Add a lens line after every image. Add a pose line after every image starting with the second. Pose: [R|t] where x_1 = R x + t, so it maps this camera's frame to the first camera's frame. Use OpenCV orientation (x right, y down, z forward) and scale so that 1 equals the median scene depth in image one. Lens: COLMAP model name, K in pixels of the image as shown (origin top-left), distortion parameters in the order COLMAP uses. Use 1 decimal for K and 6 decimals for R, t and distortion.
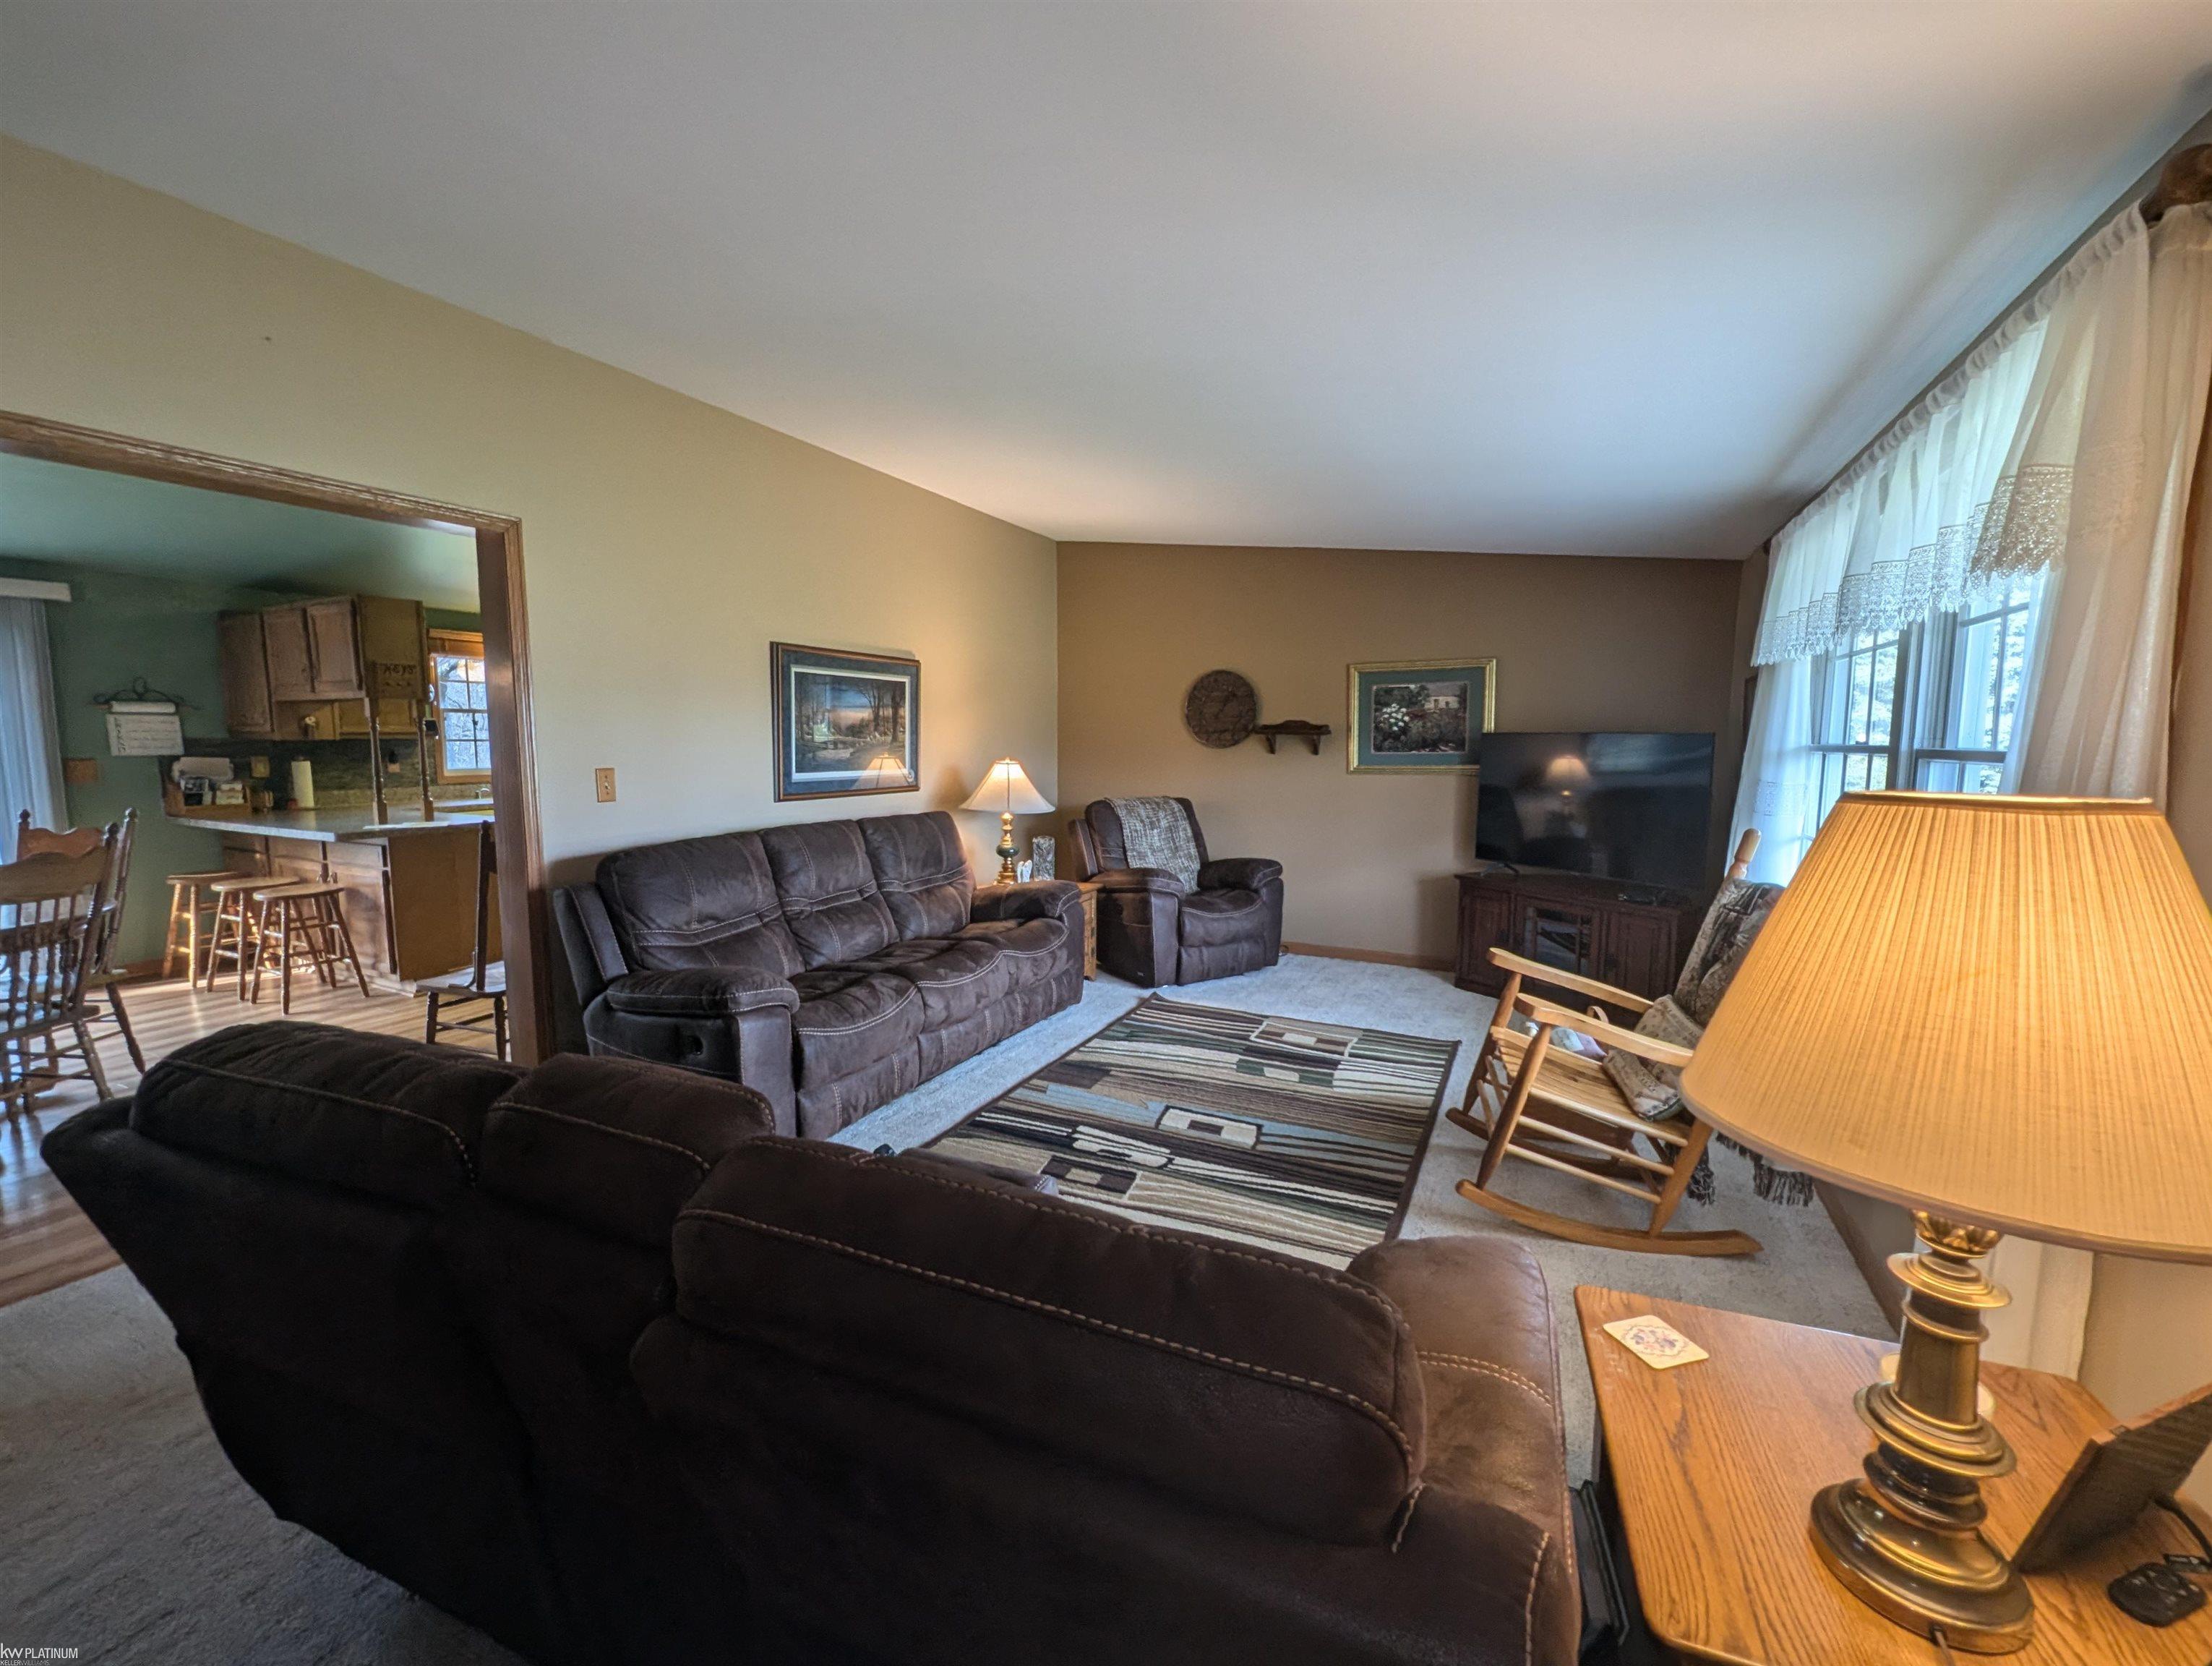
lens RADIAL K [[911.2, 0, 1100.9], [0, 911.2, 831.9], [0, 0, 1]] dist [-0.001472, 0.000078]
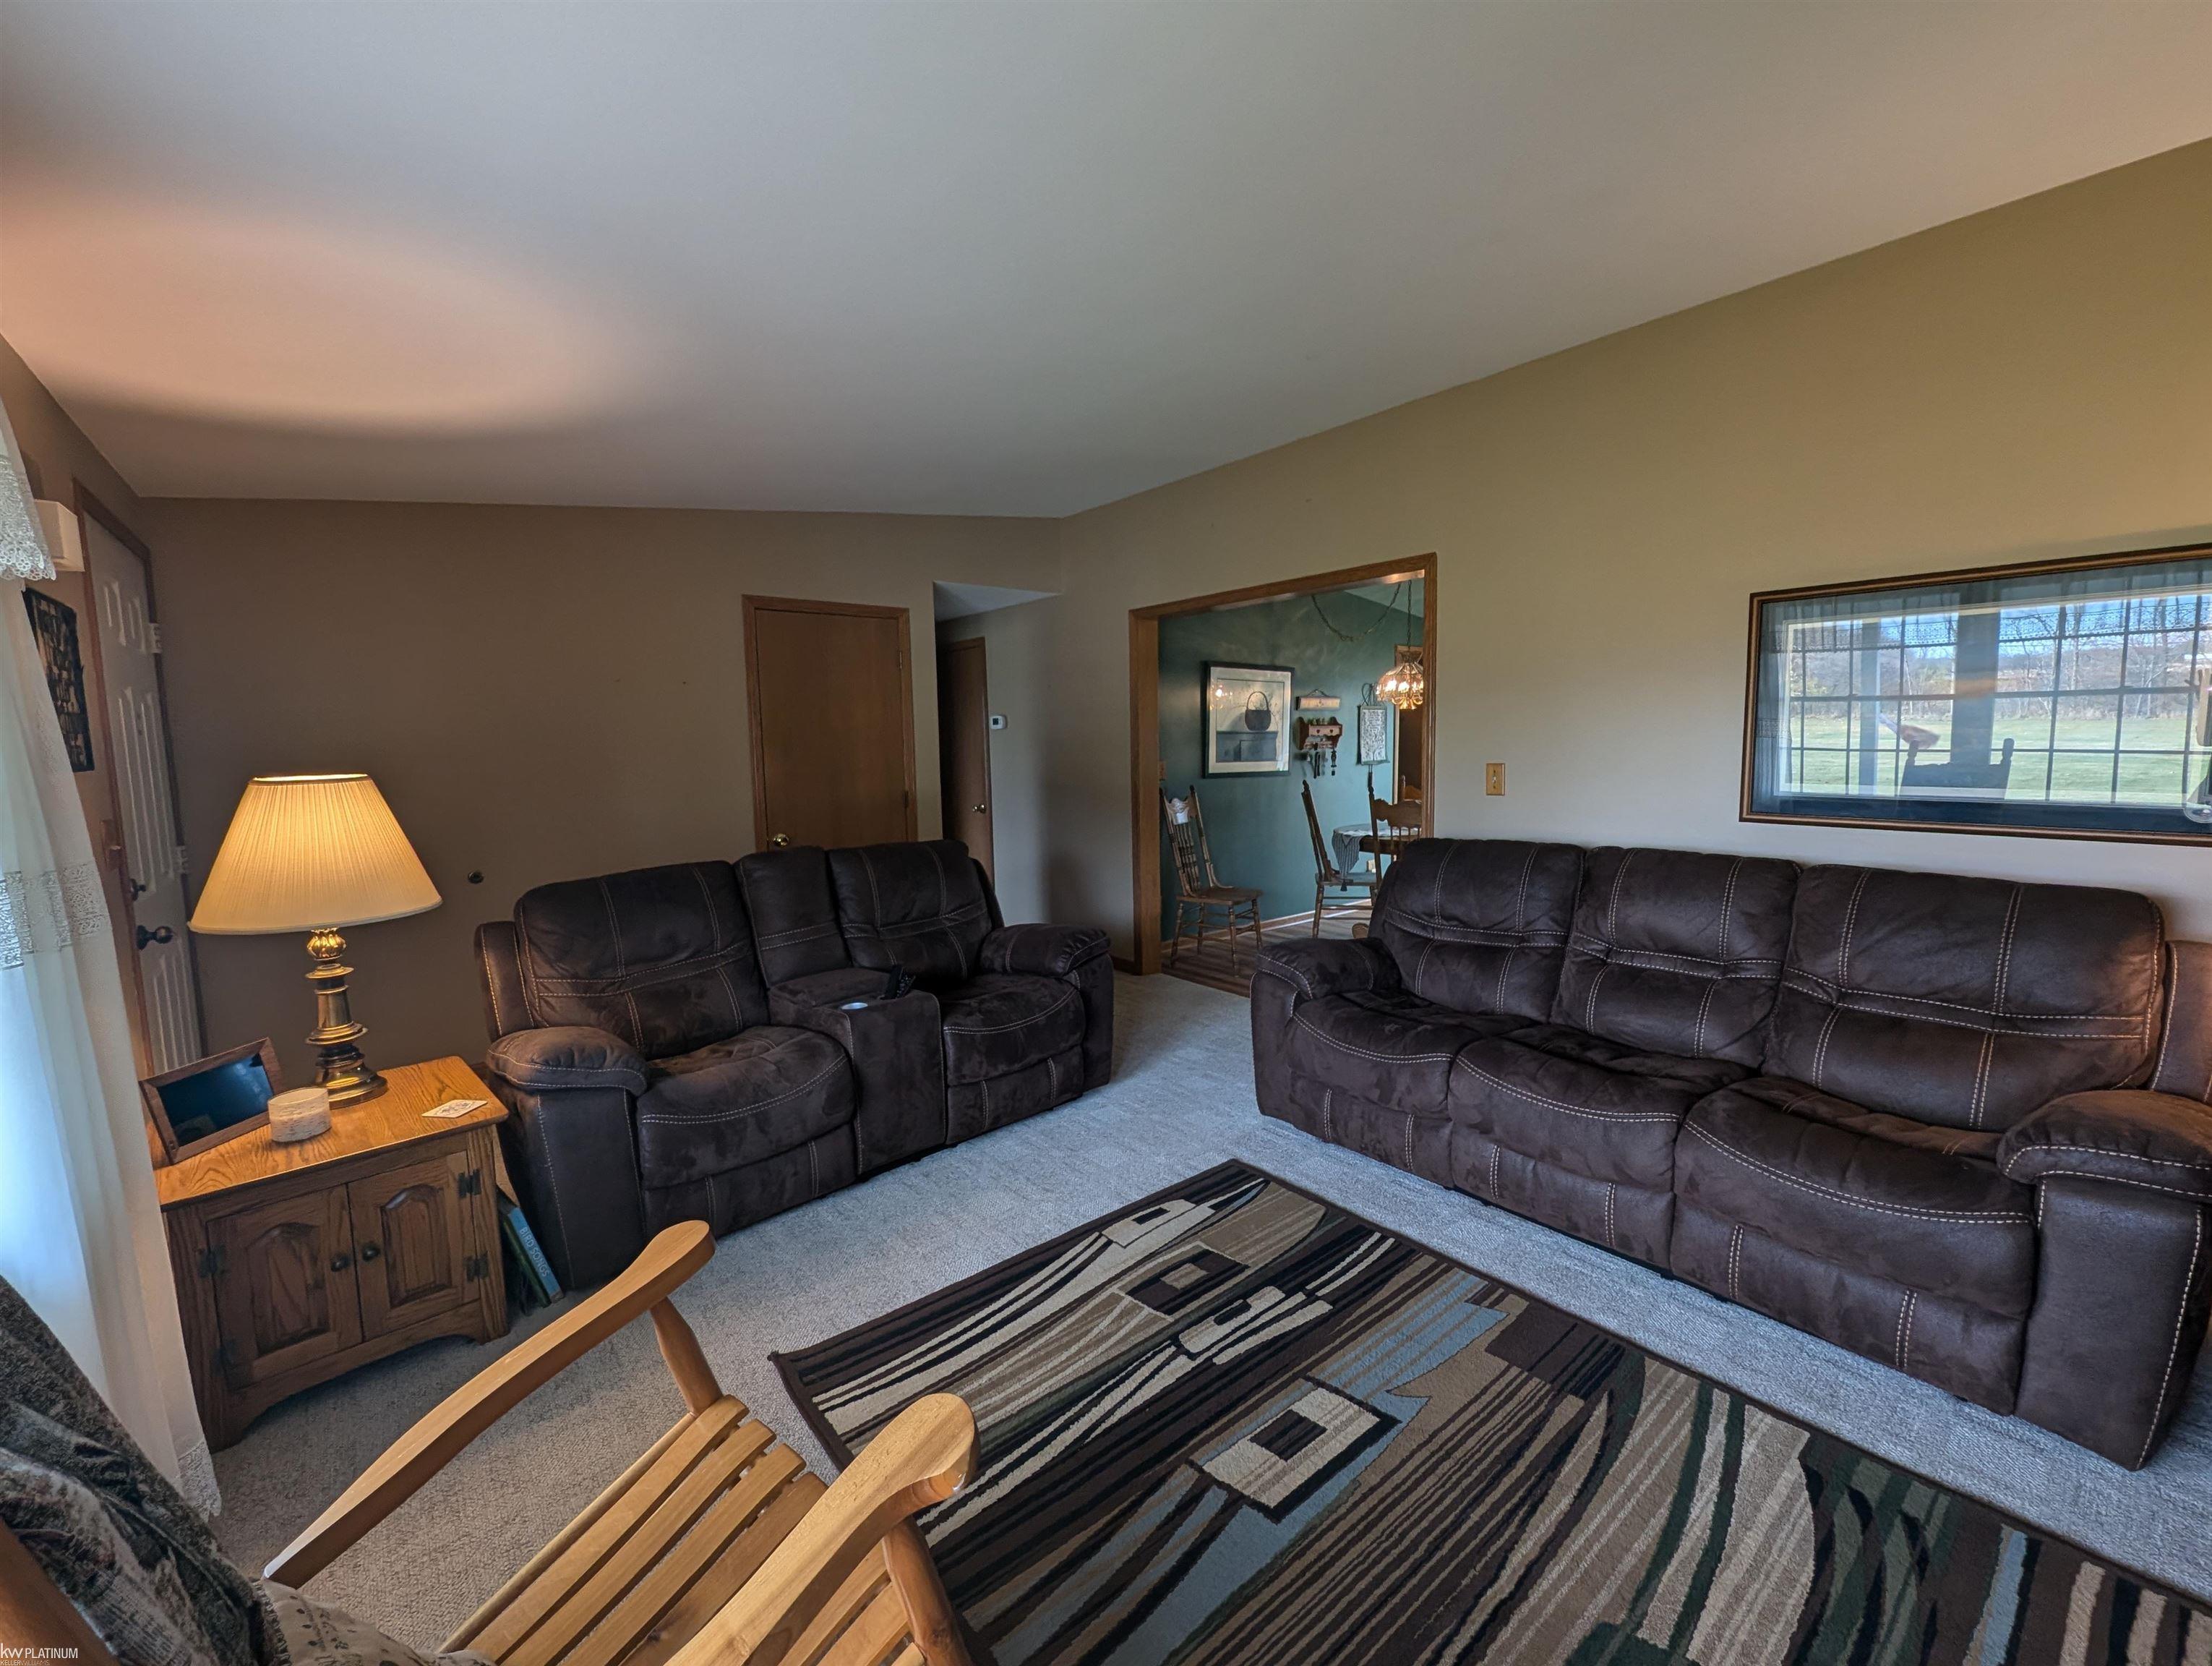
lens RADIAL K [[904.7, 0, 1097.3], [0, 904.7, 838.5], [0, 0, 1]] dist [-0.001238, -0.000011]
pose [[-0.411979, 0.107795, -0.904795, 0.525008], [-0.077507, 0.985233, 0.152669, -0.095819], [0.907891, 0.133024, -0.397541, 0.889477]]
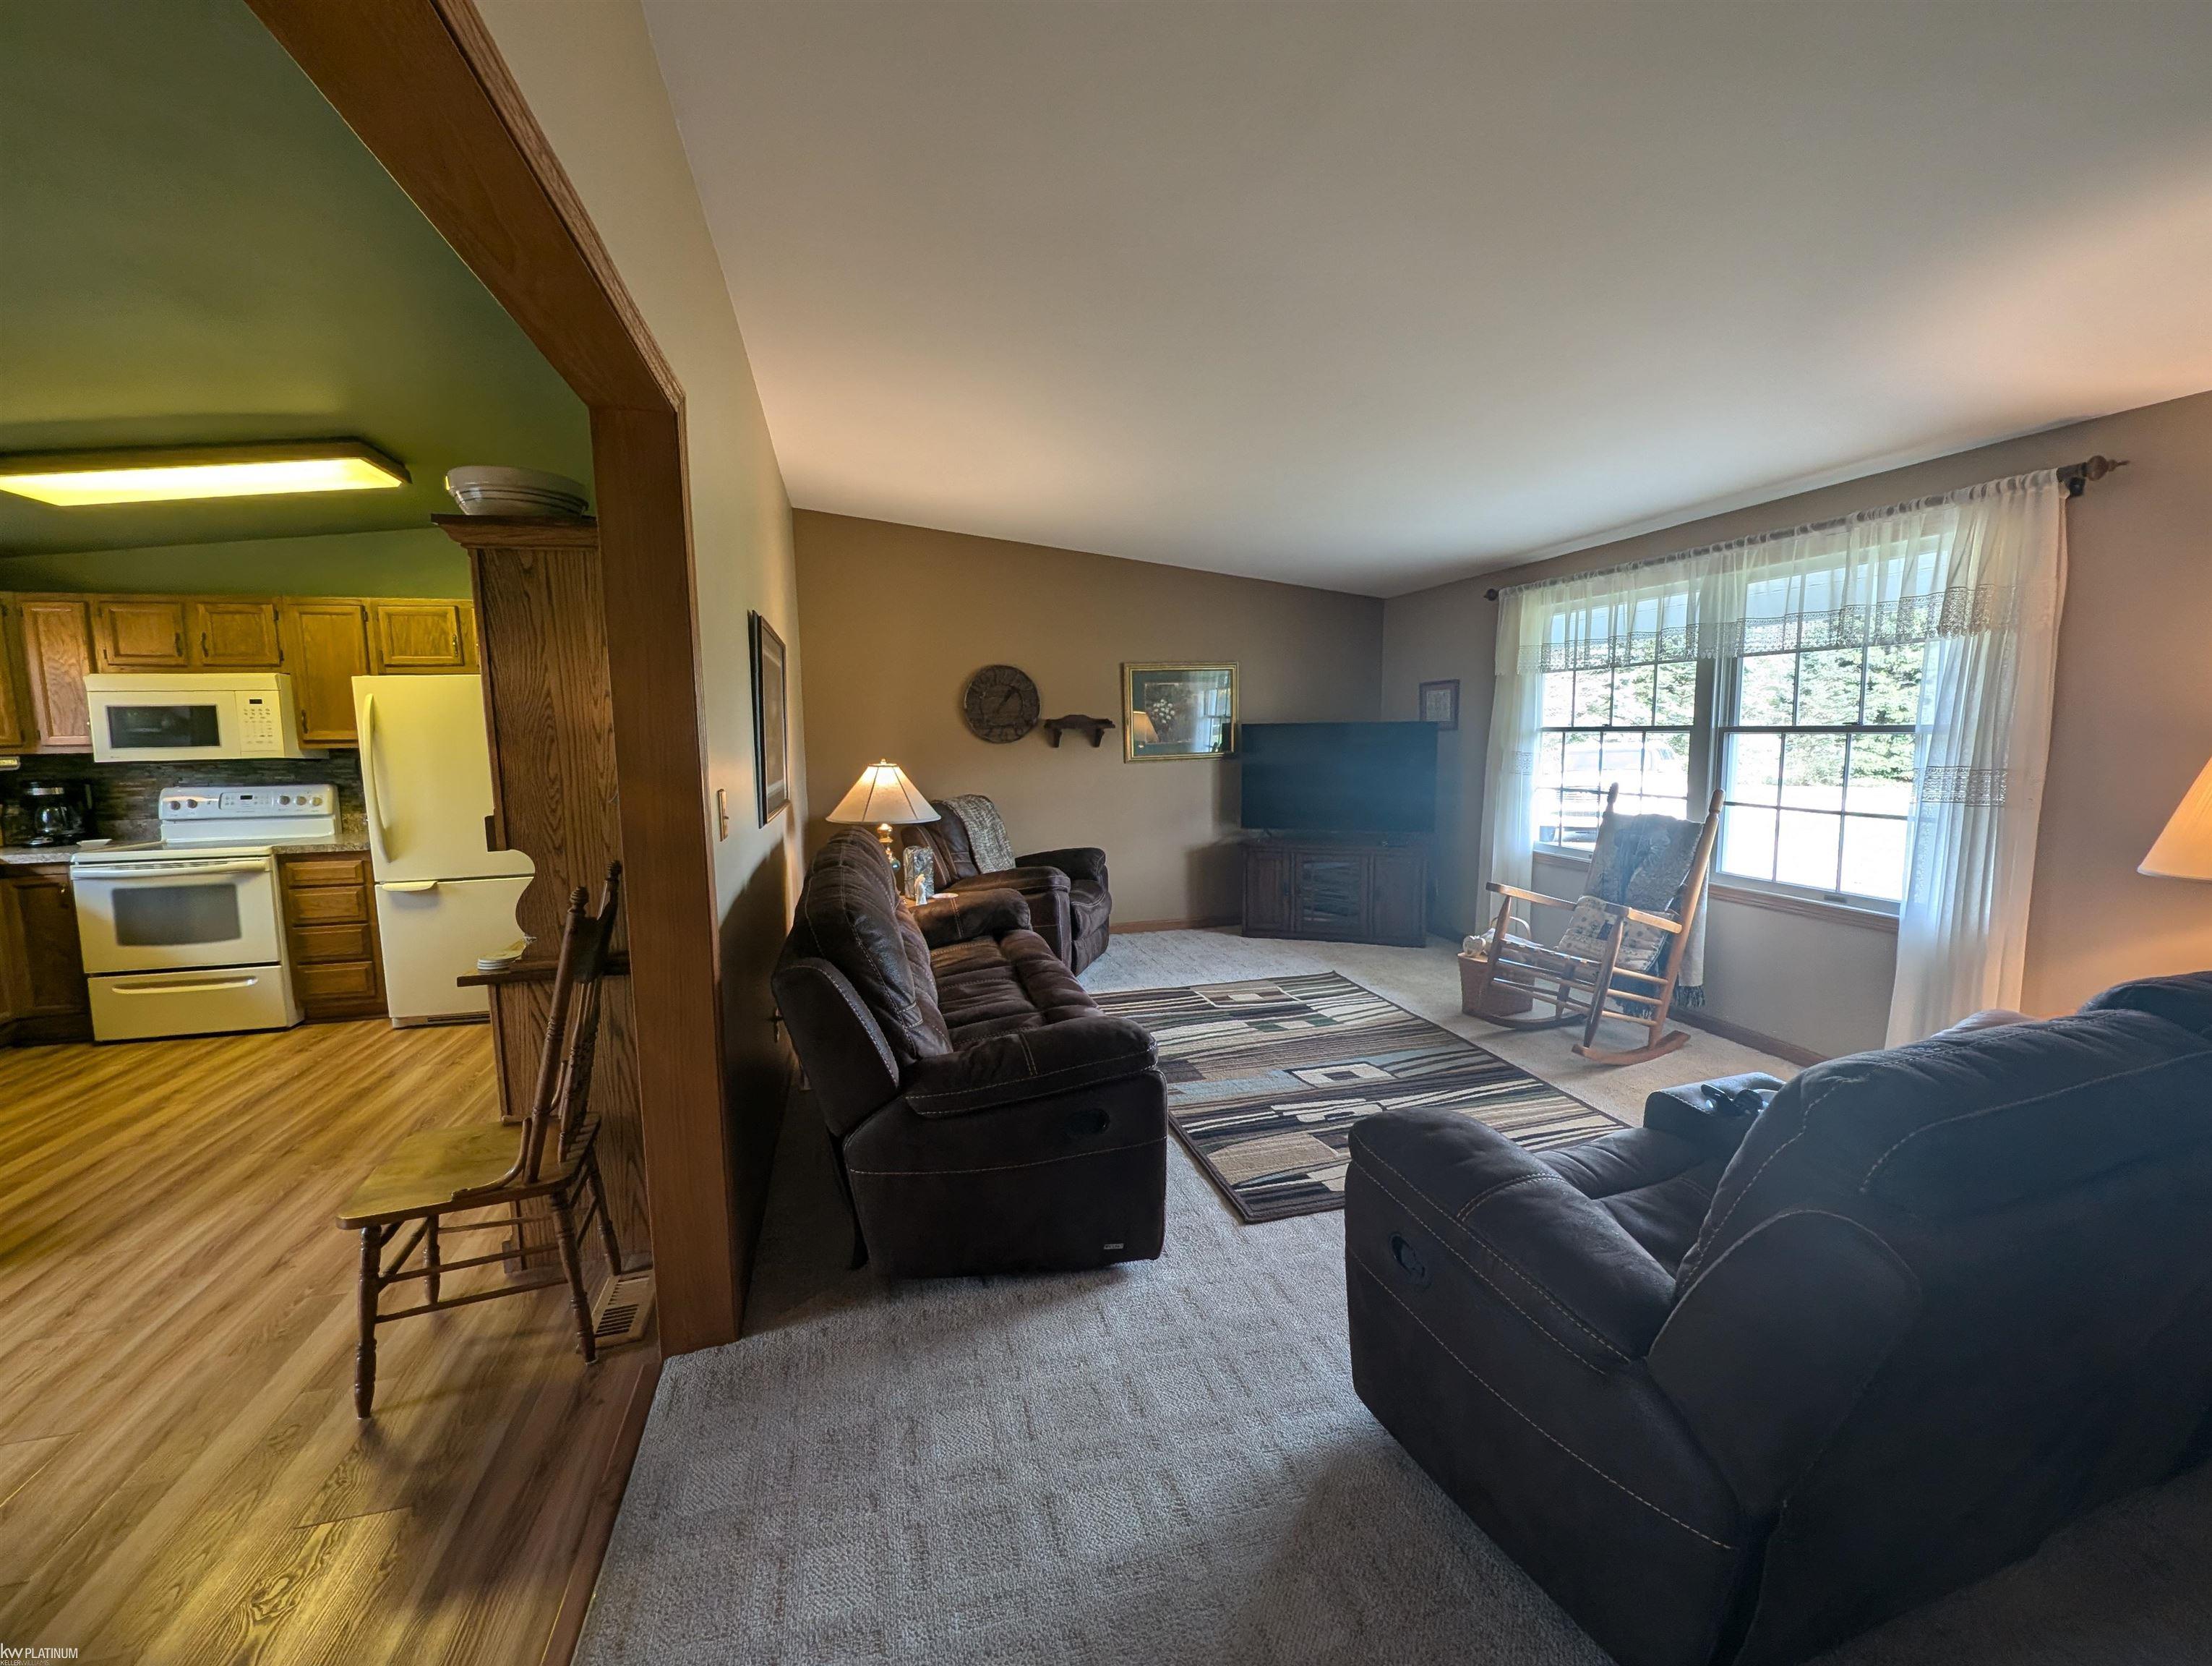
lens RADIAL K [[911.2, 0, 1100.9], [0, 911.2, 831.9], [0, 0, 1]] dist [-0.001472, 0.000078]
pose [[0.752134, -0.089896, 0.652850, -0.681693], [0.087276, 0.995514, 0.036531, -0.035500], [-0.653206, 0.029502, 0.756606, 0.278846]]
